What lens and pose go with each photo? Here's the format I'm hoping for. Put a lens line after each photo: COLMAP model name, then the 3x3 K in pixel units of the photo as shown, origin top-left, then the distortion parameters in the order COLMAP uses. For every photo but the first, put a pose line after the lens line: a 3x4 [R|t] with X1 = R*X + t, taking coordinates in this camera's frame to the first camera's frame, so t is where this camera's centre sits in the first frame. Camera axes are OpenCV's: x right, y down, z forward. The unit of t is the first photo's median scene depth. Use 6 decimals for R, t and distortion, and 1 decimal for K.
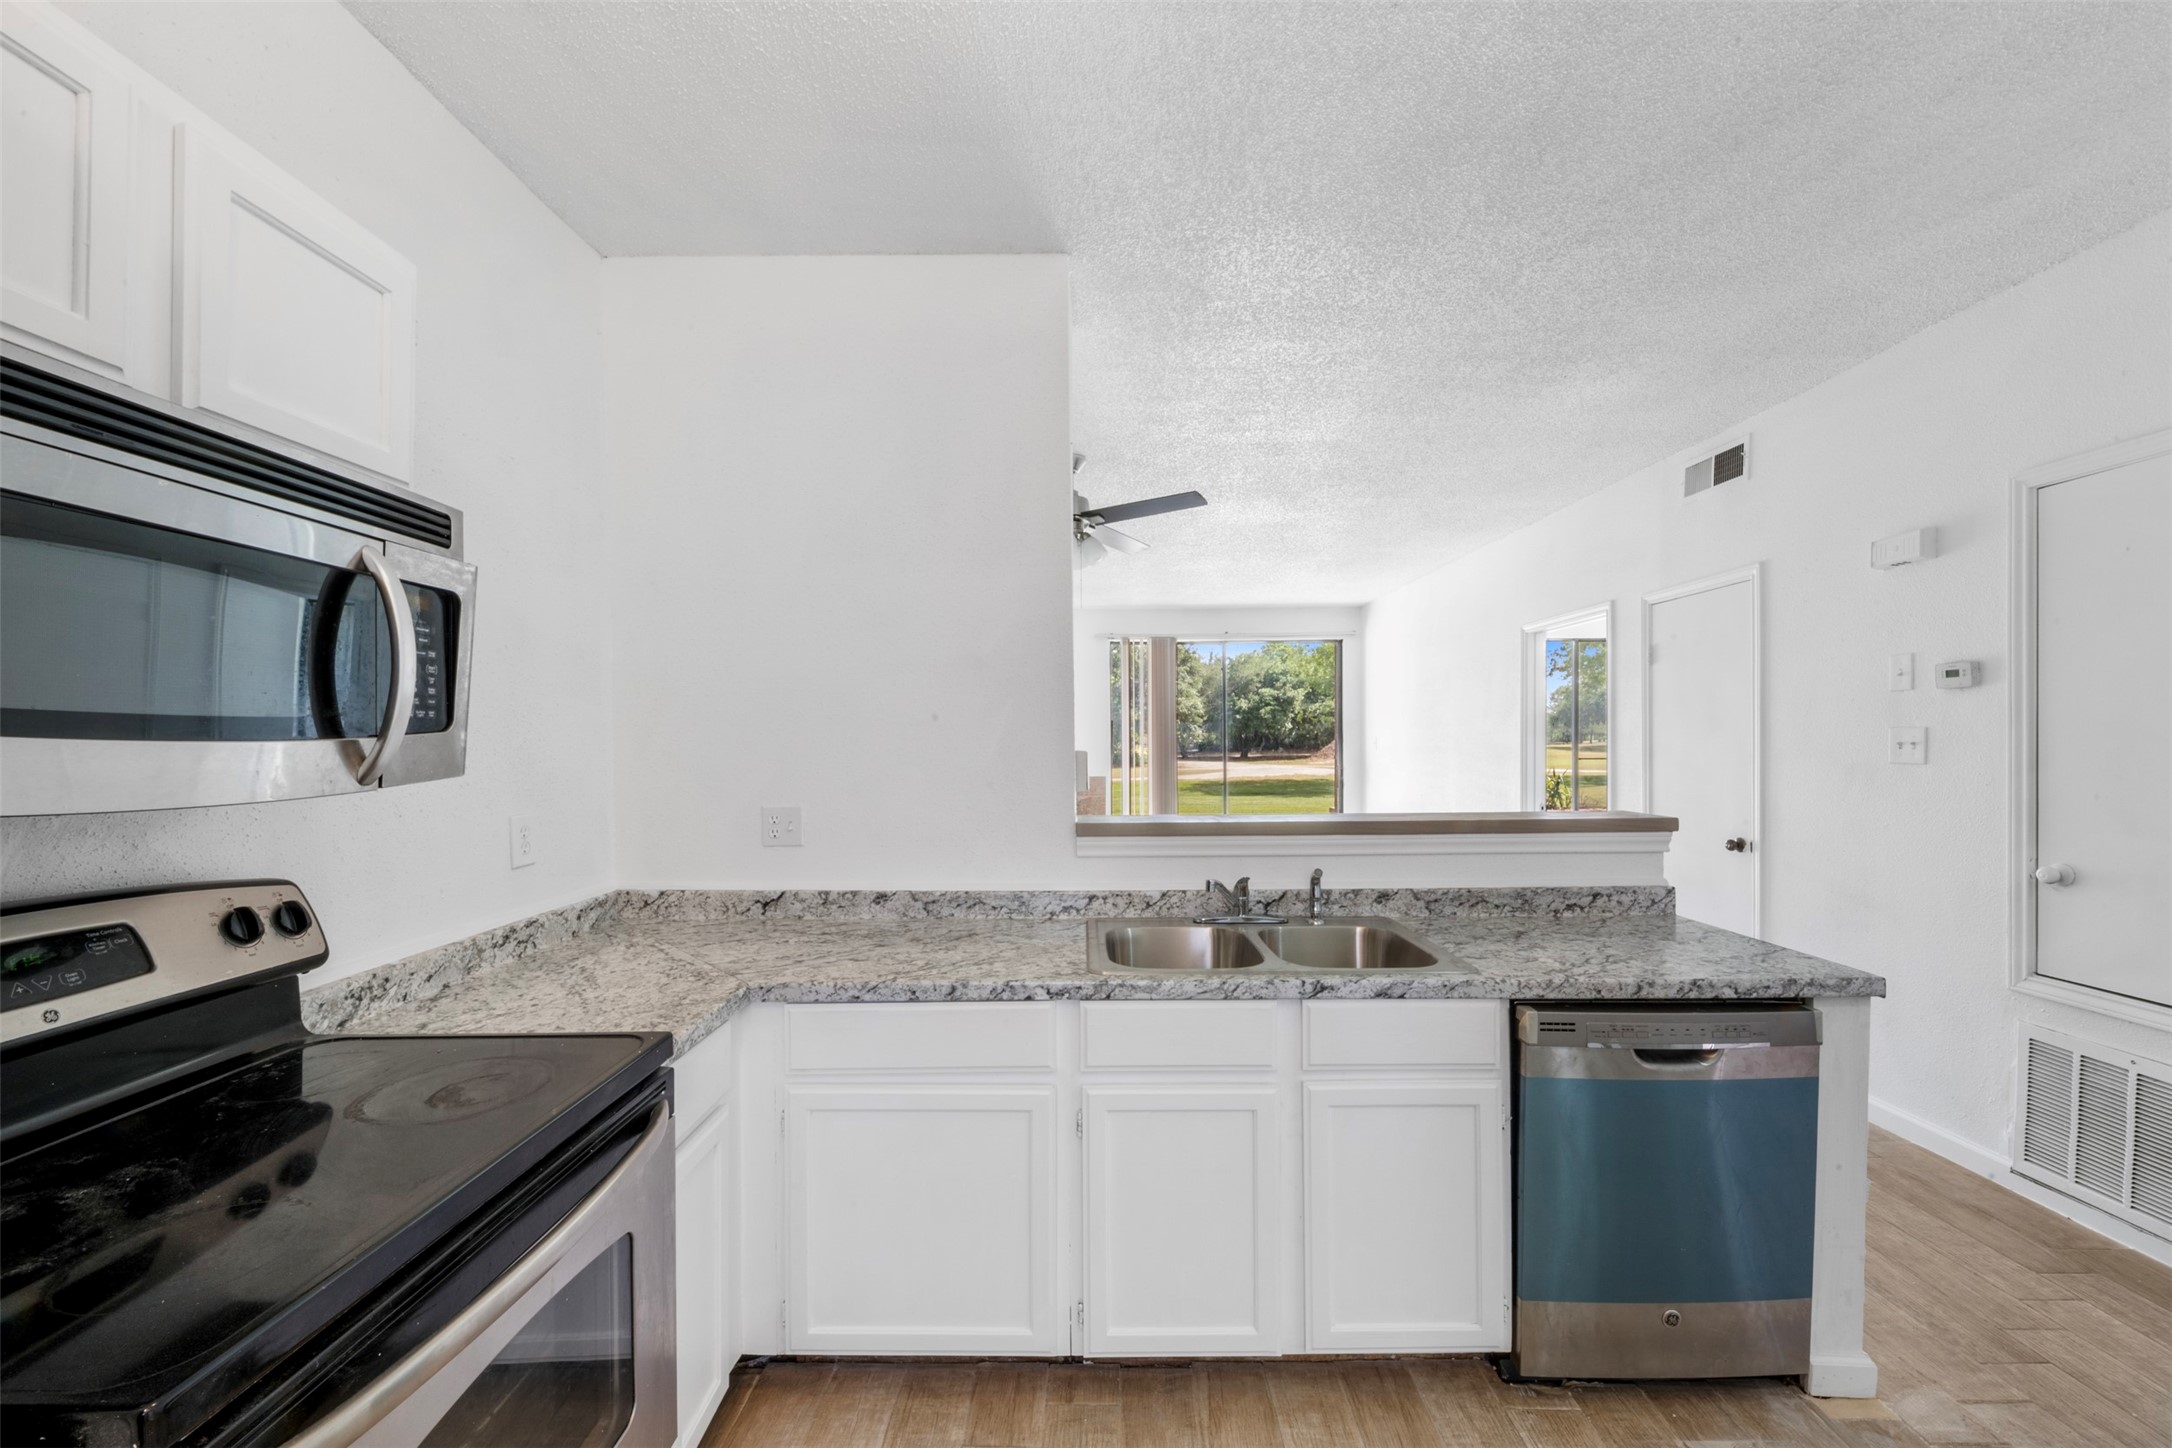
lens RADIAL K [[855.4, 0, 1083.2], [0, 855.4, 733.9], [0, 0, 1]] dist [0.021730, -0.011072]
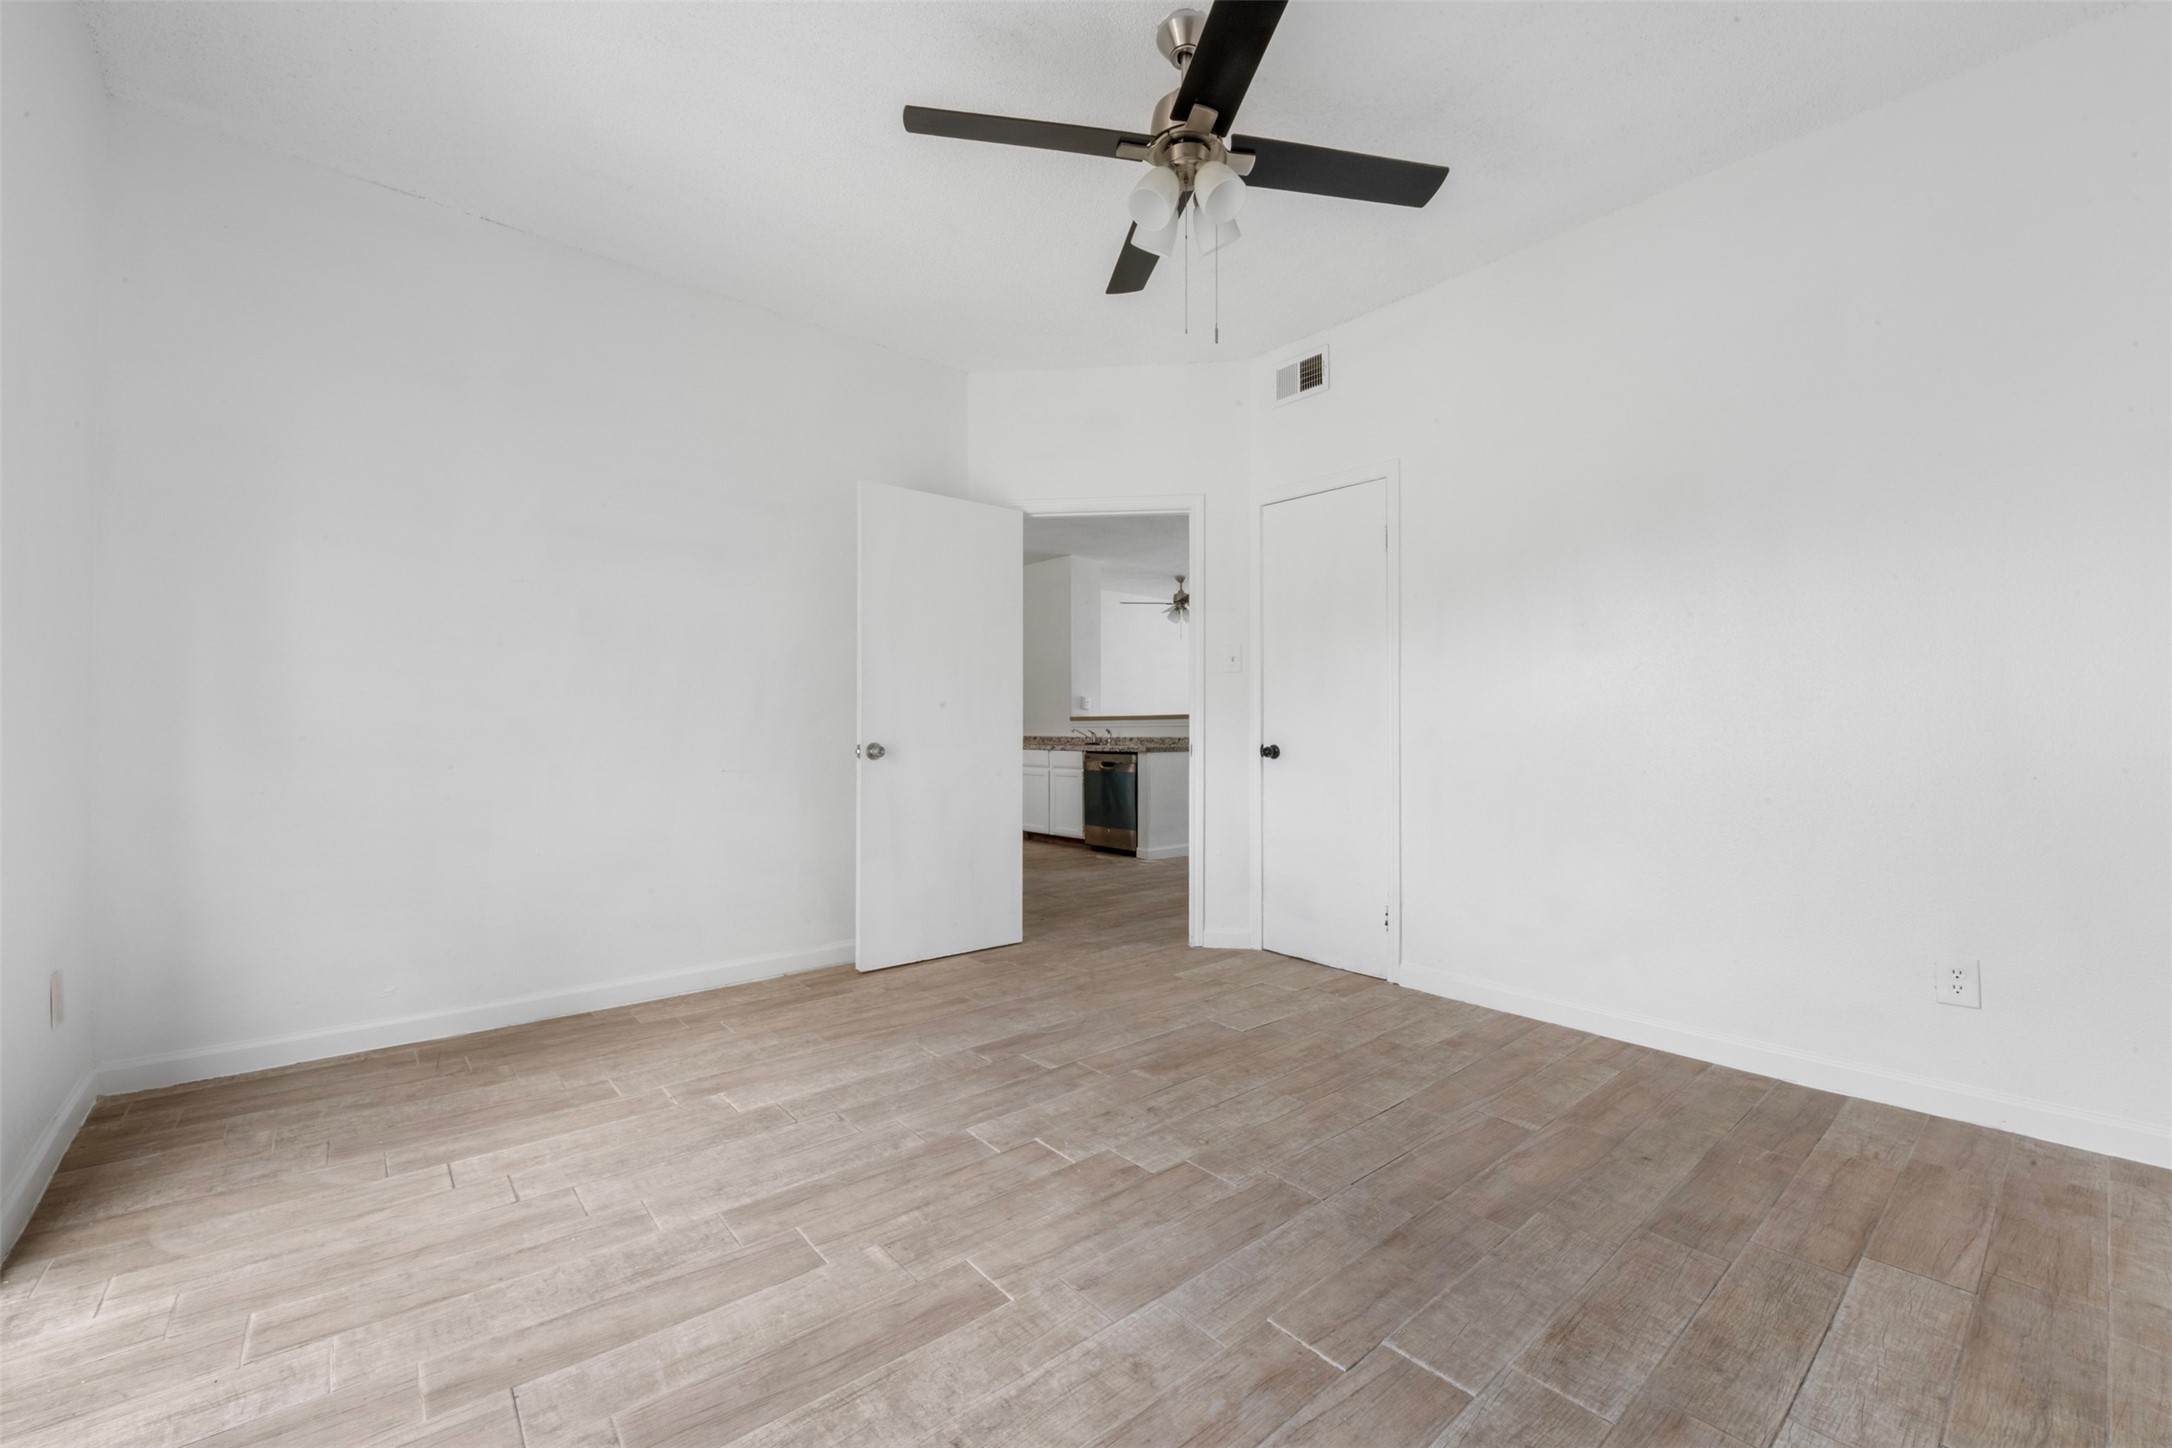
lens RADIAL K [[901.7, 0, 1086.0], [0, 901.7, 724.0], [0, 0, 1]] dist [0.061360, -0.027503]
pose [[0.652373, -0.009105, -0.757843, 3.496444], [0.002422, 0.999948, -0.009930, 0.203570], [0.757894, 0.004643, 0.652361, -1.689071]]
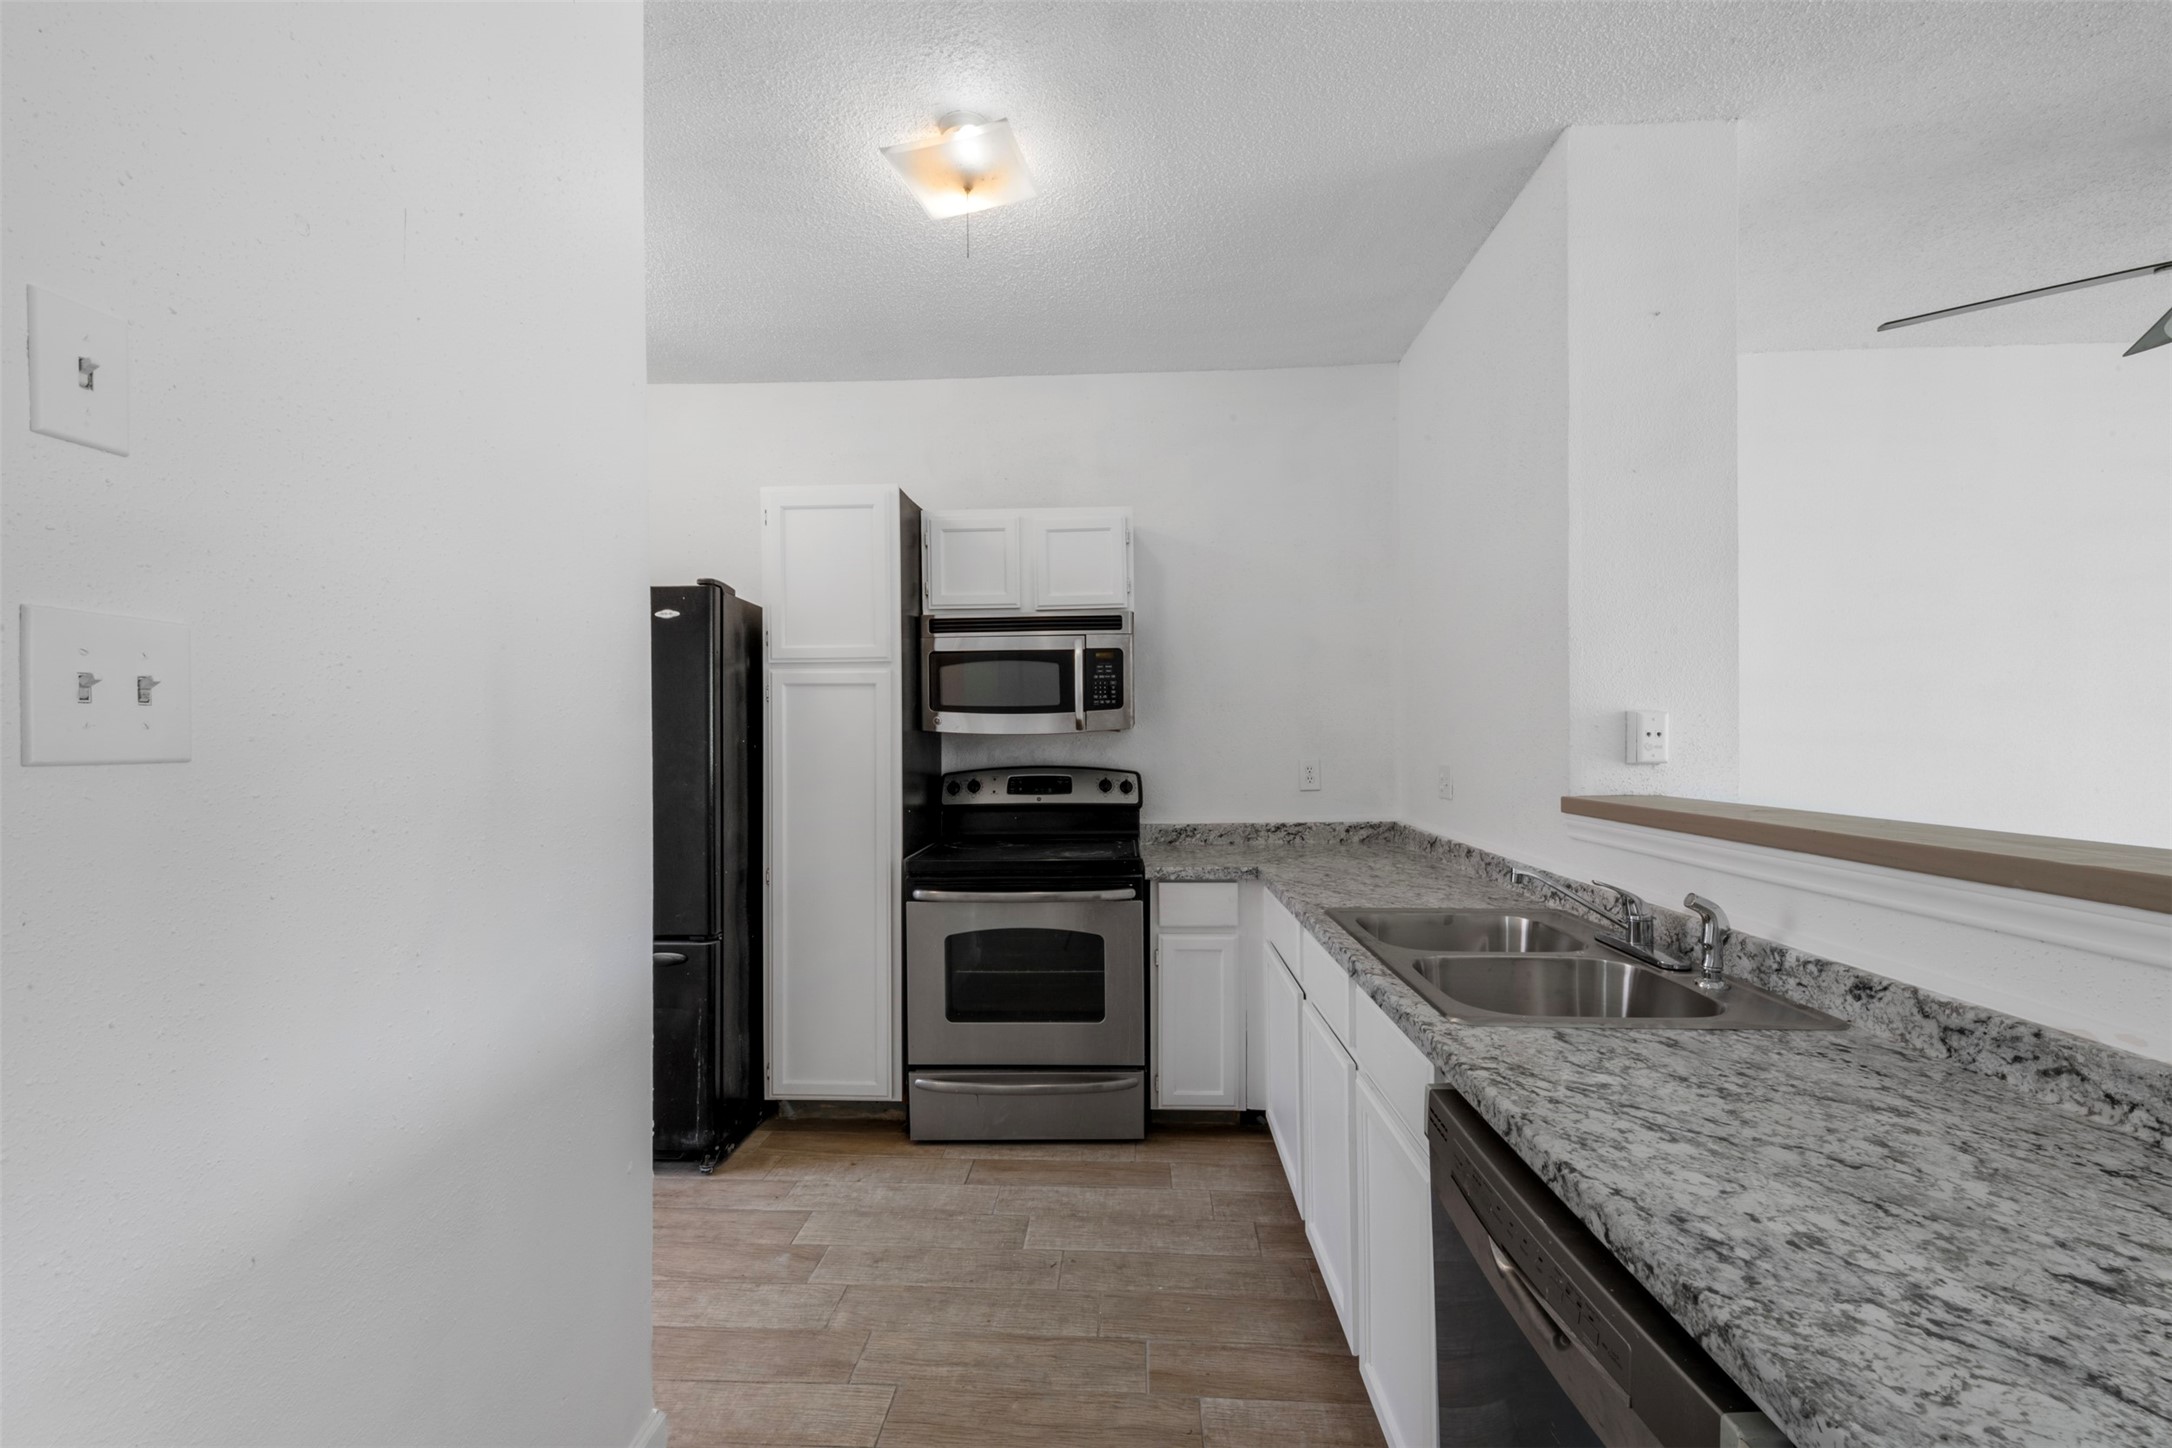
lens RADIAL K [[907.2, 0, 1086.0], [0, 907.2, 724.0], [0, 0, 1]] dist [0.011091, -0.000281]
pose [[-0.071895, -0.012049, -0.997339, 1.126771], [0.014297, 0.999812, -0.013110, 0.044156], [0.997310, -0.015202, -0.071709, 0.721294]]
